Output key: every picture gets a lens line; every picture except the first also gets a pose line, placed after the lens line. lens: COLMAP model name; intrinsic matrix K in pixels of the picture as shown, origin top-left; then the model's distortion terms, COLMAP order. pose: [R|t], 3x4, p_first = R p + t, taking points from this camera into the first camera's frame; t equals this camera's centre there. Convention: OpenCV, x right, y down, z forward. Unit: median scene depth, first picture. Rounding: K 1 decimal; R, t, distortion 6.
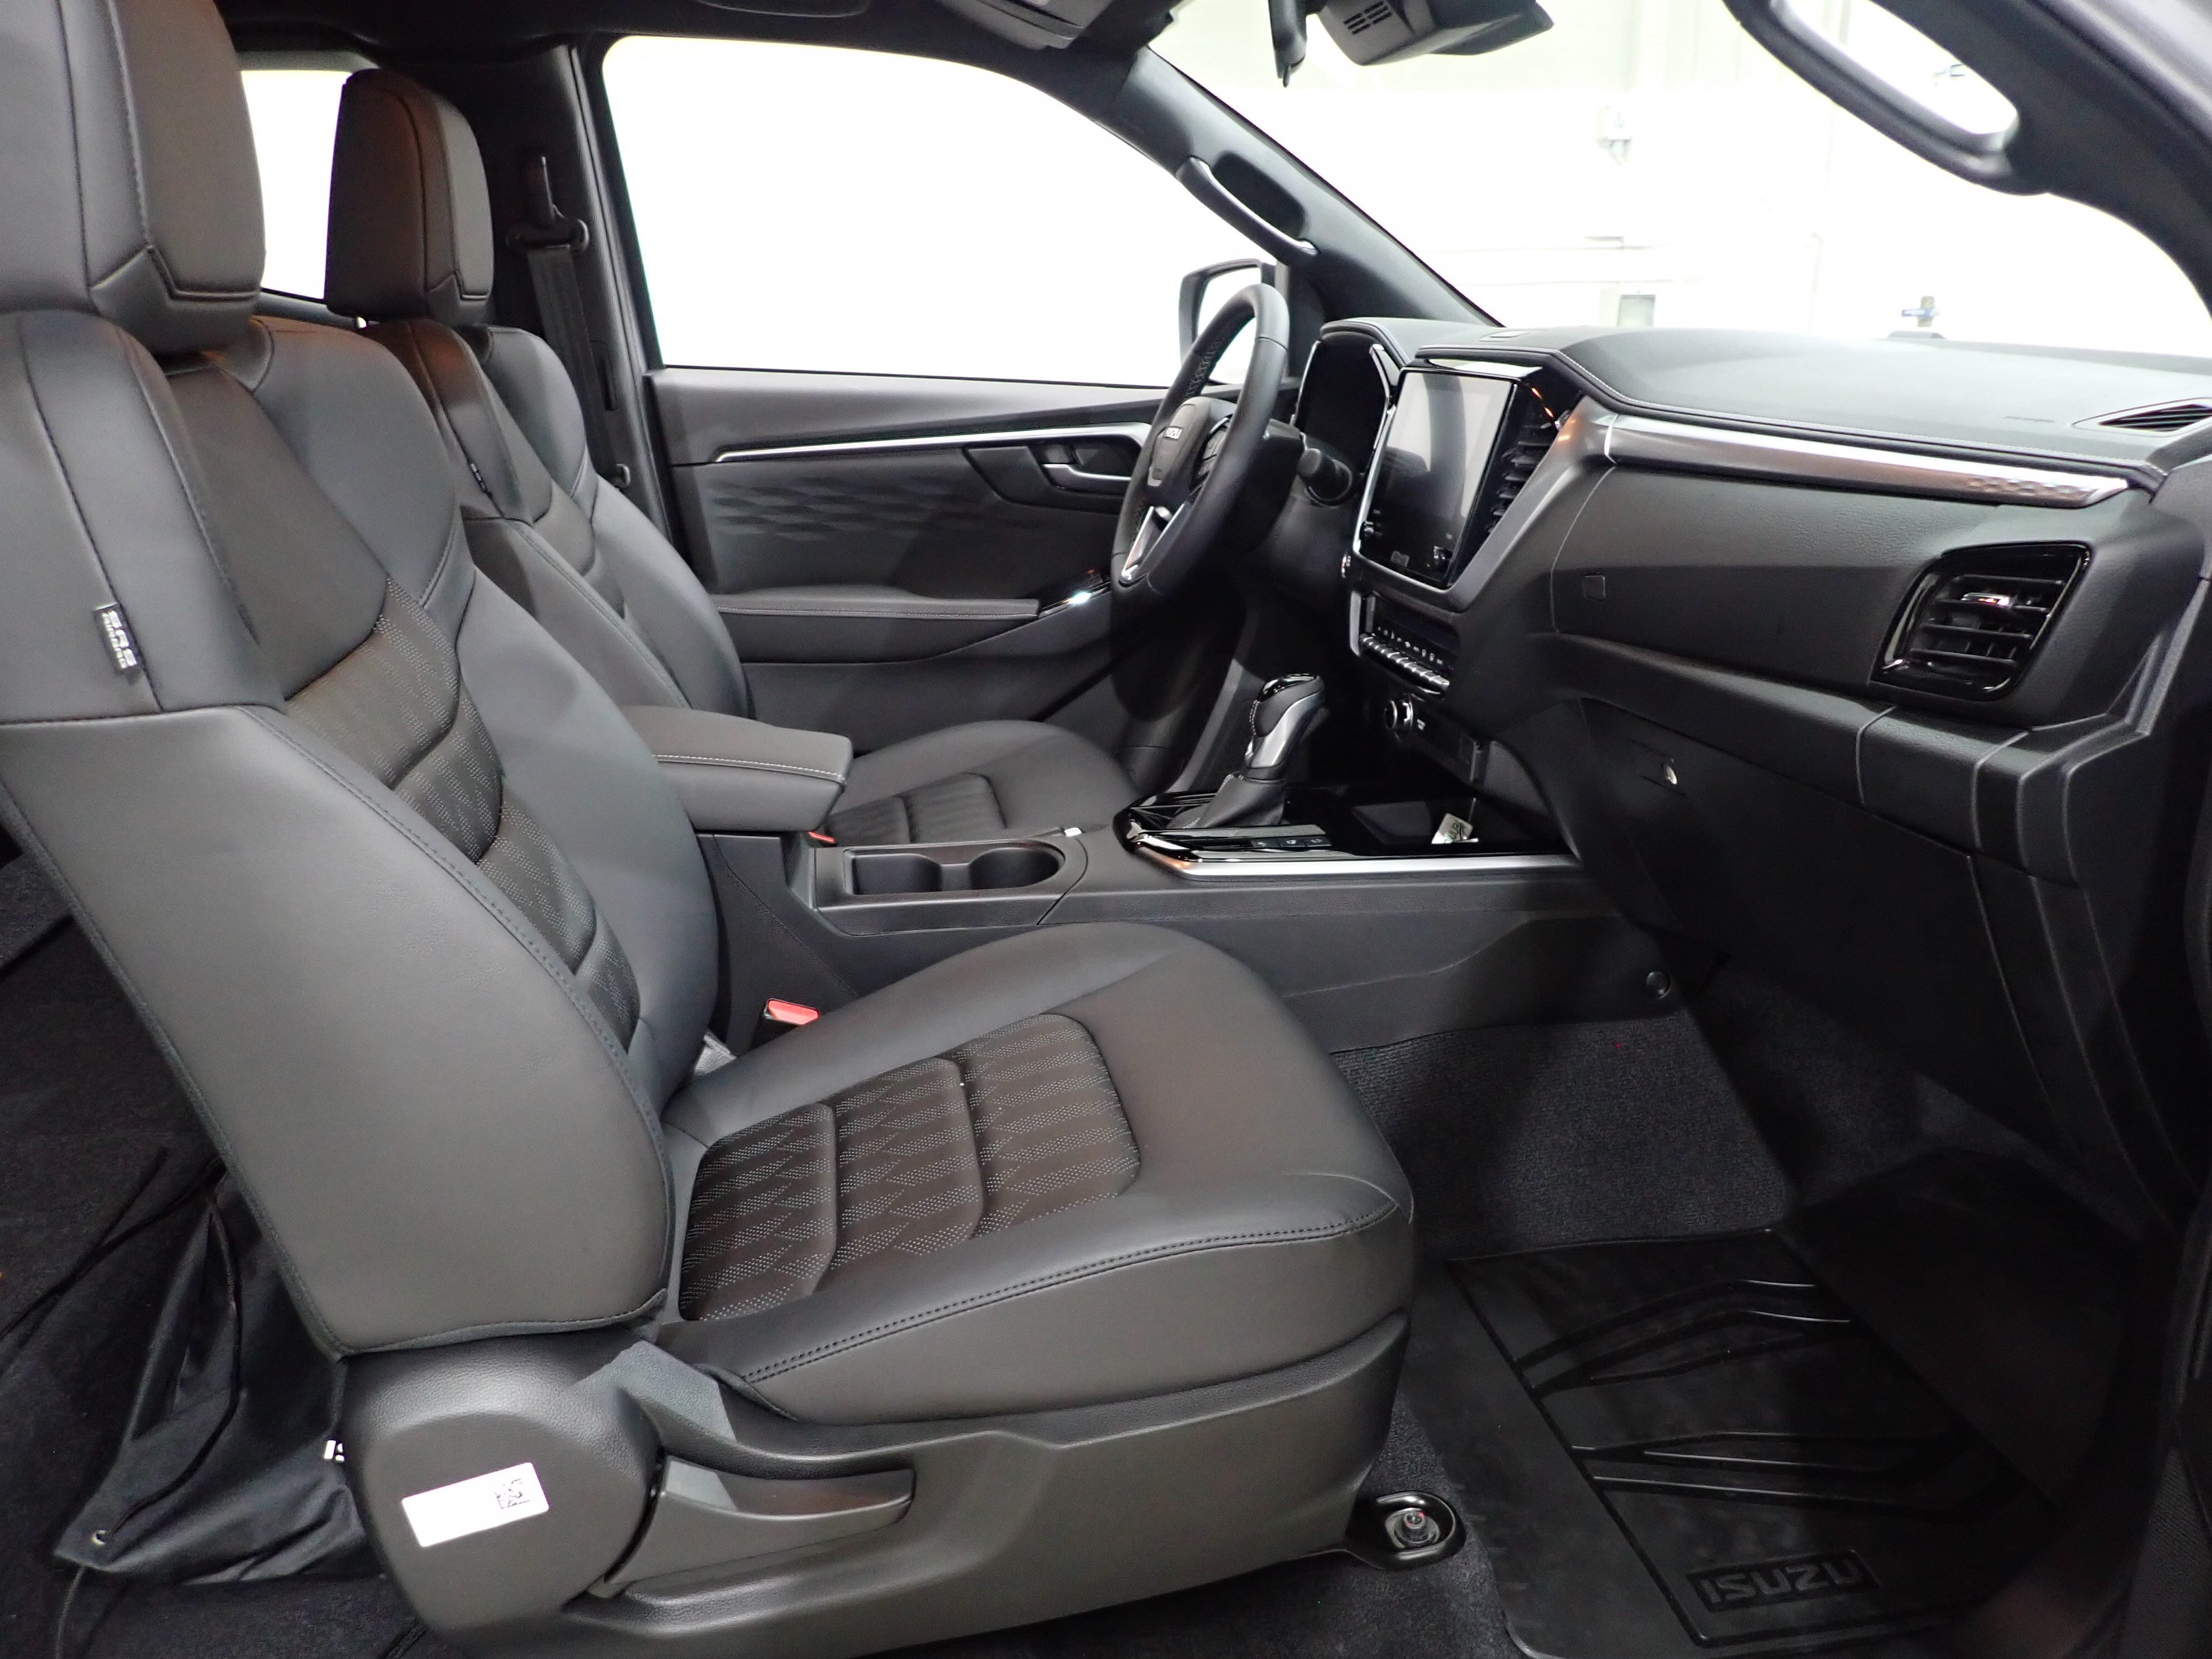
lens RADIAL K [[1617.9, 0, 1106.9], [0, 1617.9, 844.5], [0, 0, 1]] dist [0.003670, -0.017301]
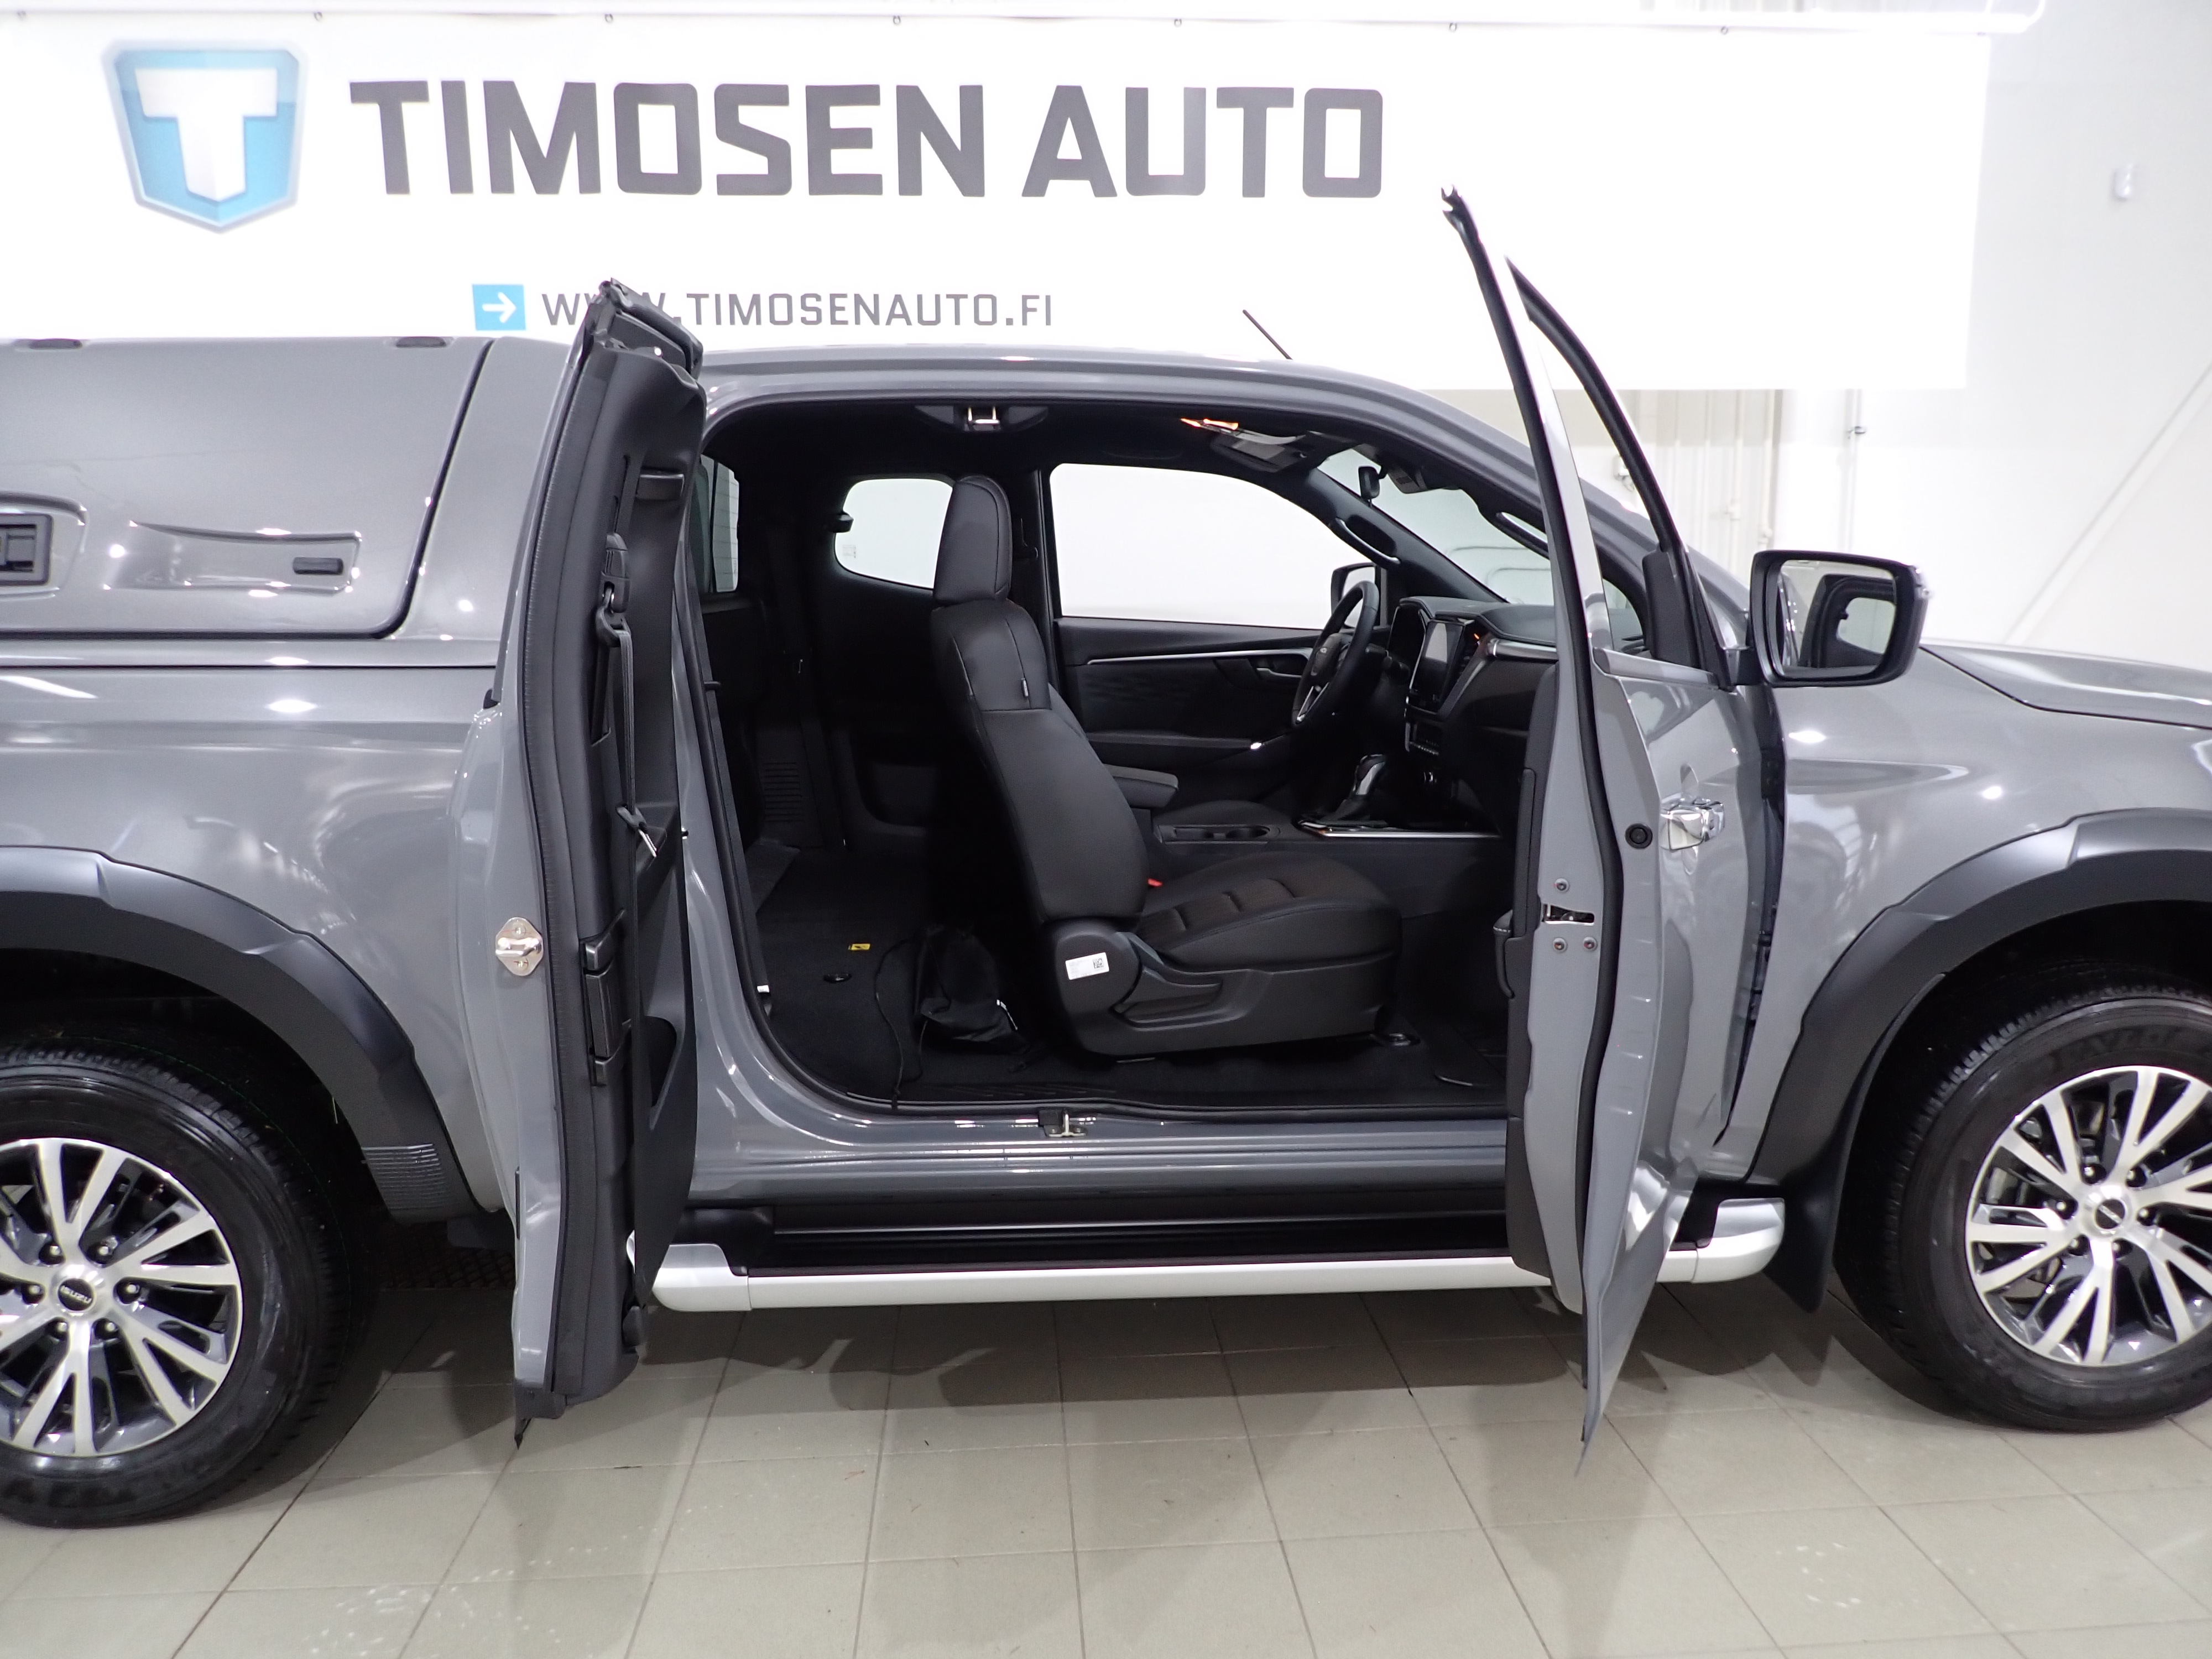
lens RADIAL K [[1617.9, 0, 1100.4], [0, 1617.9, 830.6], [0, 0, 1]] dist [0.003670, -0.017301]
pose [[0.993880, 0.021368, -0.108380, -0.012868], [-0.037846, 0.987603, -0.152344, 0.297630], [0.103781, 0.155513, 0.982367, -1.017723]]
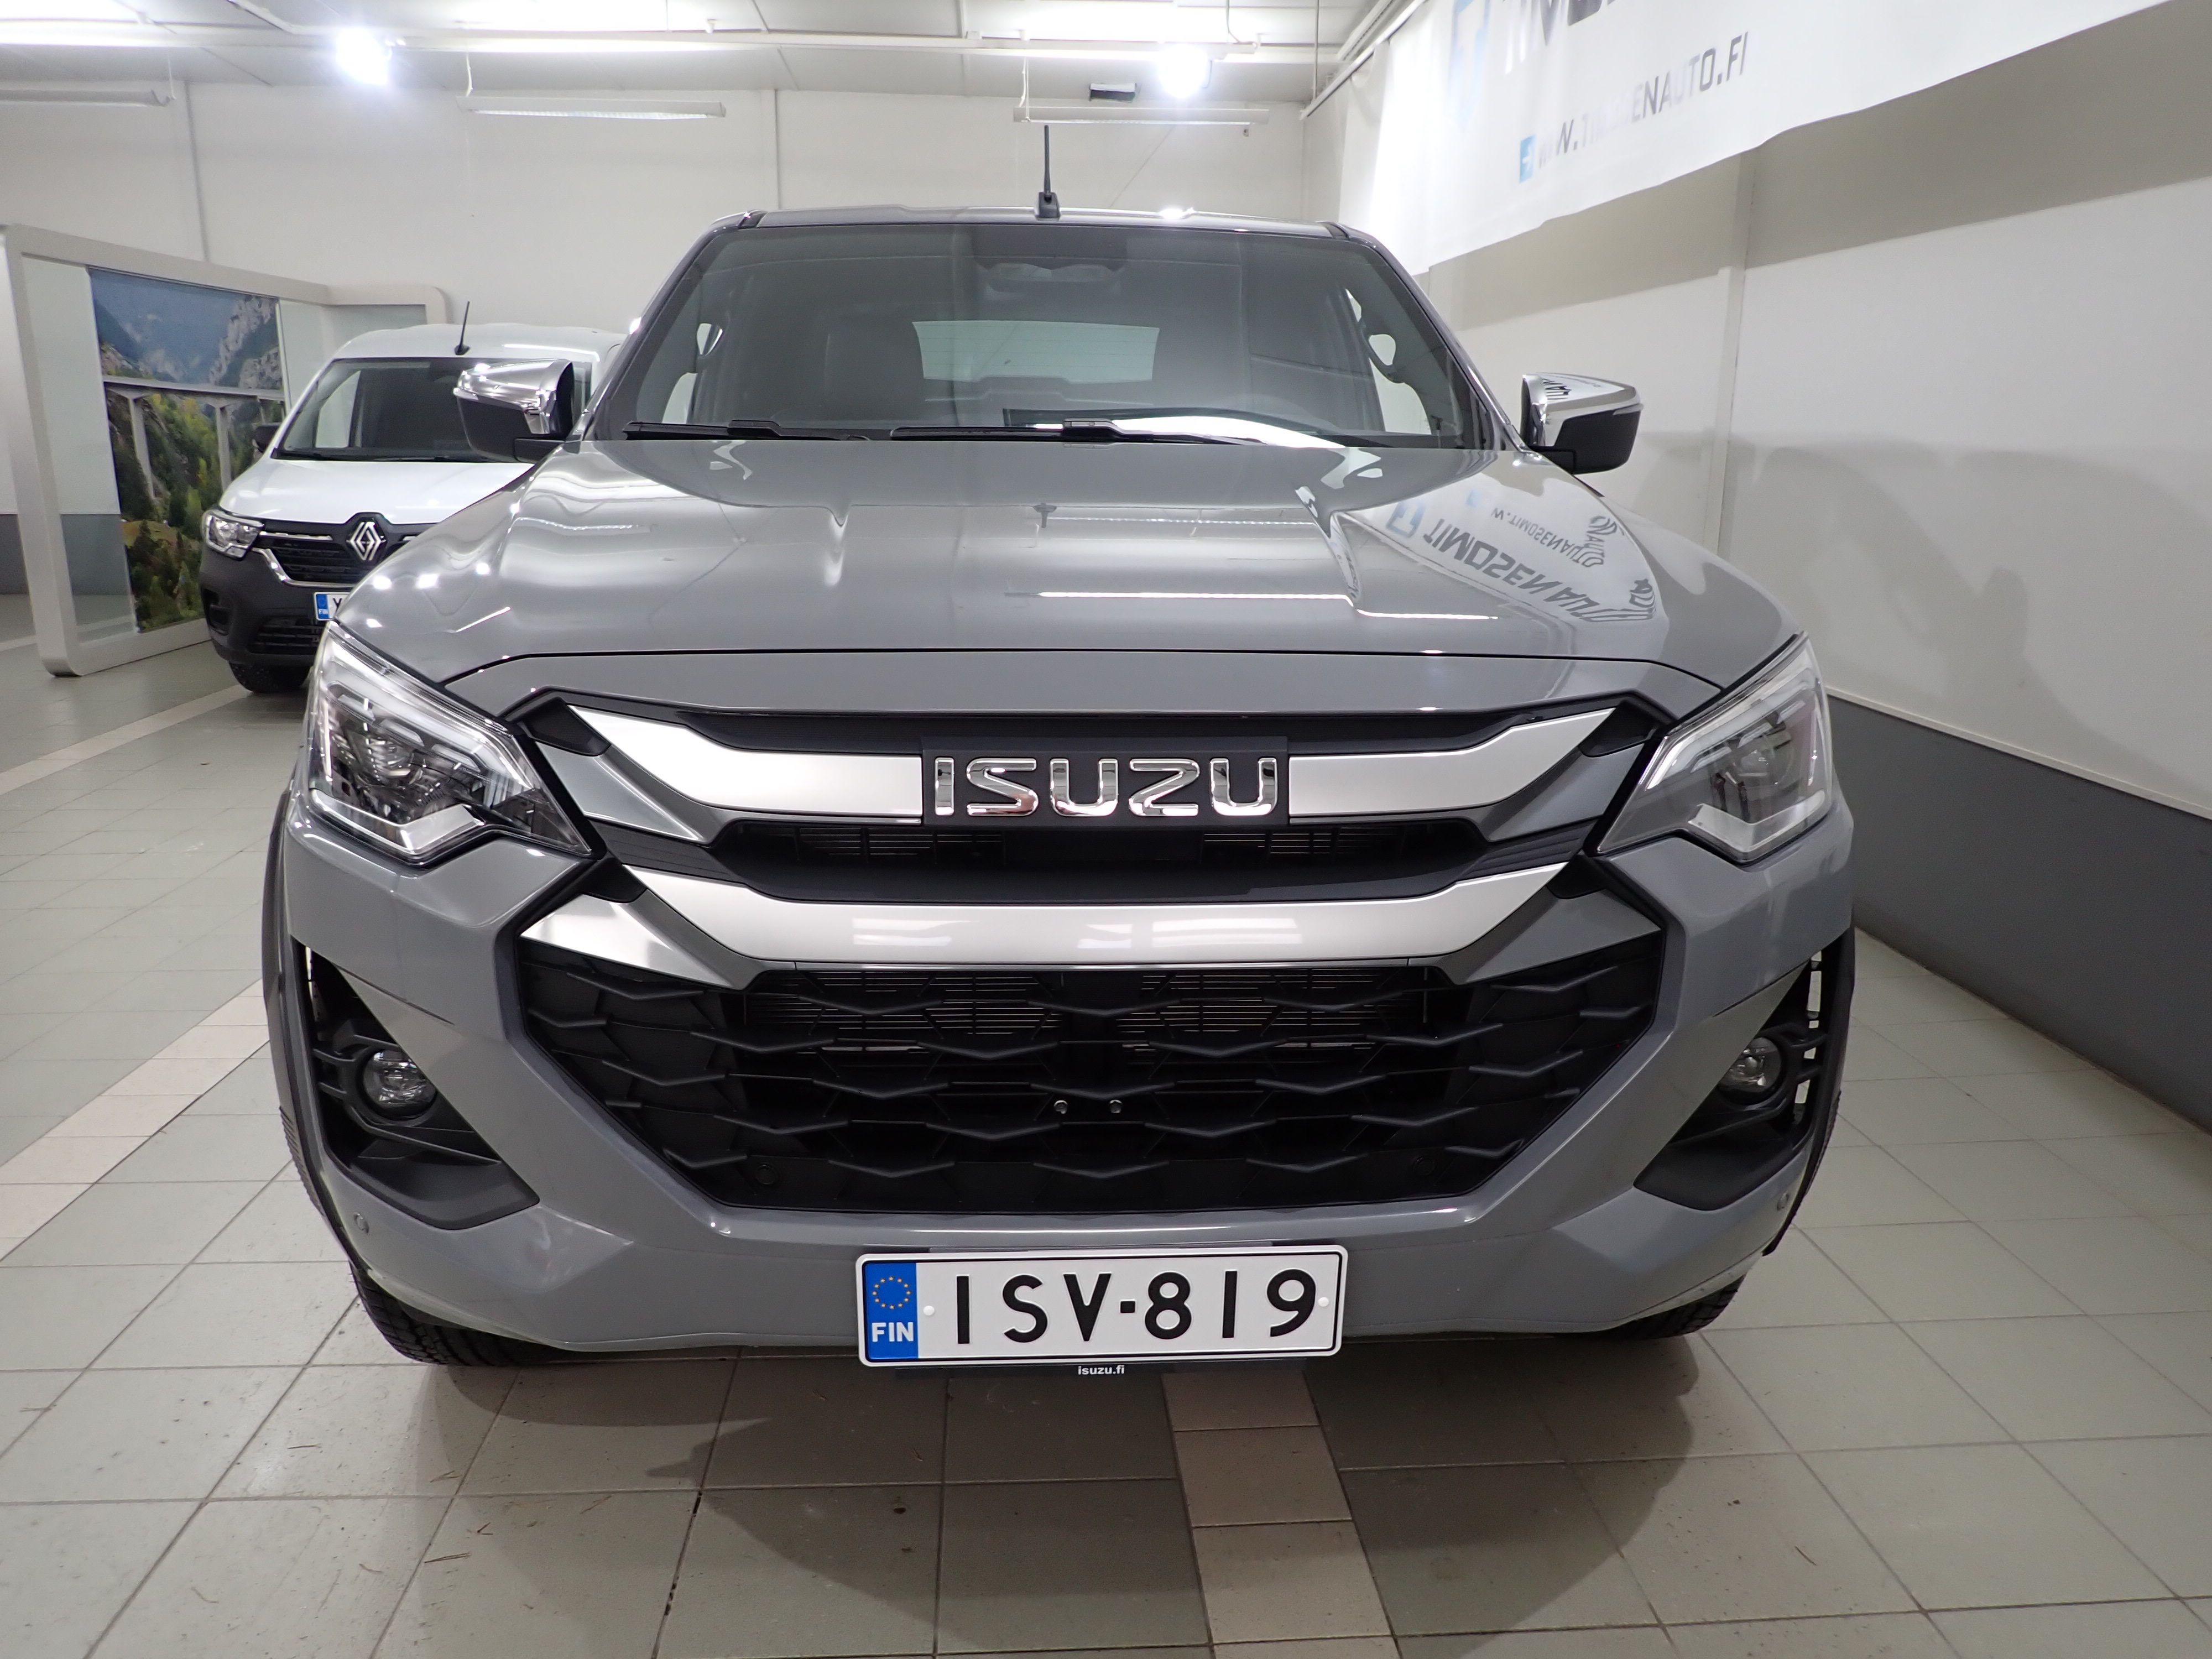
lens RADIAL K [[1617.9, 0, 1095.2], [0, 1617.9, 825.6], [0, 0, 1]] dist [0.003670, -0.017301]
pose [[-0.107165, 0.250884, -0.962067, 1.940051], [-0.310845, 0.910677, 0.272108, -0.344910], [0.944400, 0.328214, -0.019607, 1.022304]]
